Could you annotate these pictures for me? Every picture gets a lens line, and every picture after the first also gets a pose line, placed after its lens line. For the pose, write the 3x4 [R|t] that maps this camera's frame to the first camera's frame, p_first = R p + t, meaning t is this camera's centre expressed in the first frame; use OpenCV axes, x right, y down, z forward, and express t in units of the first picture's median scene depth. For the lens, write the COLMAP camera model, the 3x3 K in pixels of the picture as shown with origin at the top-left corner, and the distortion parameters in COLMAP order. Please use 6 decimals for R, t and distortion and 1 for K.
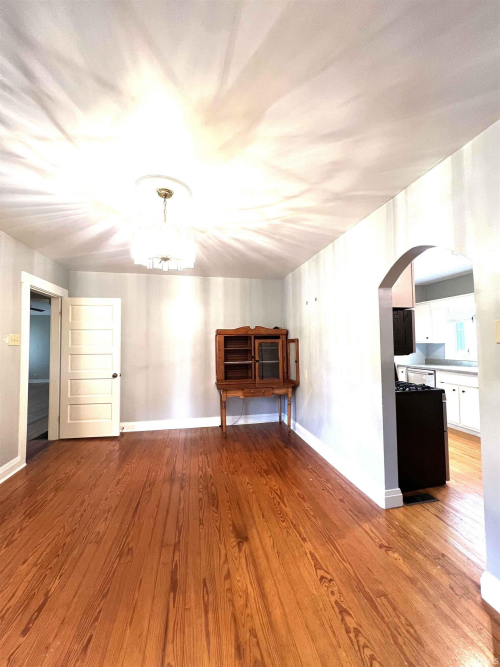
lens RADIAL K [[267.5, 0, 252.0], [0, 267.5, 333.3], [0, 0, 1]] dist [-0.001519, 0.000524]
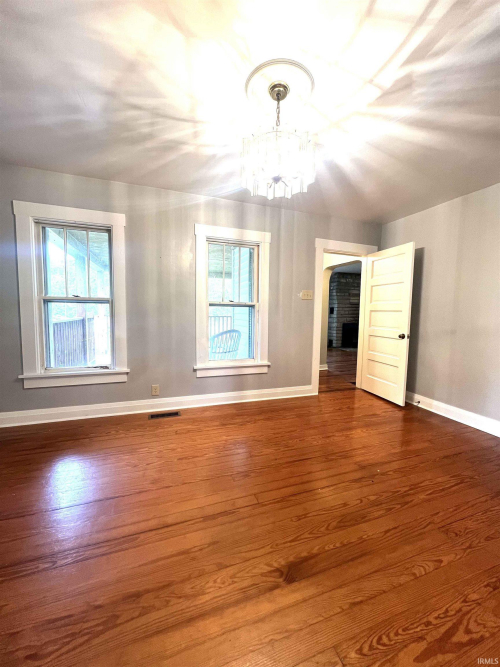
lens RADIAL K [[267.5, 0, 252.4], [0, 267.5, 333.1], [0, 0, 1]] dist [-0.001519, 0.000524]
pose [[0.138677, 0.094615, -0.985808, 0.398287], [0.018918, 0.994991, 0.098157, 0.083611], [0.990157, -0.032262, 0.136192, 0.619964]]
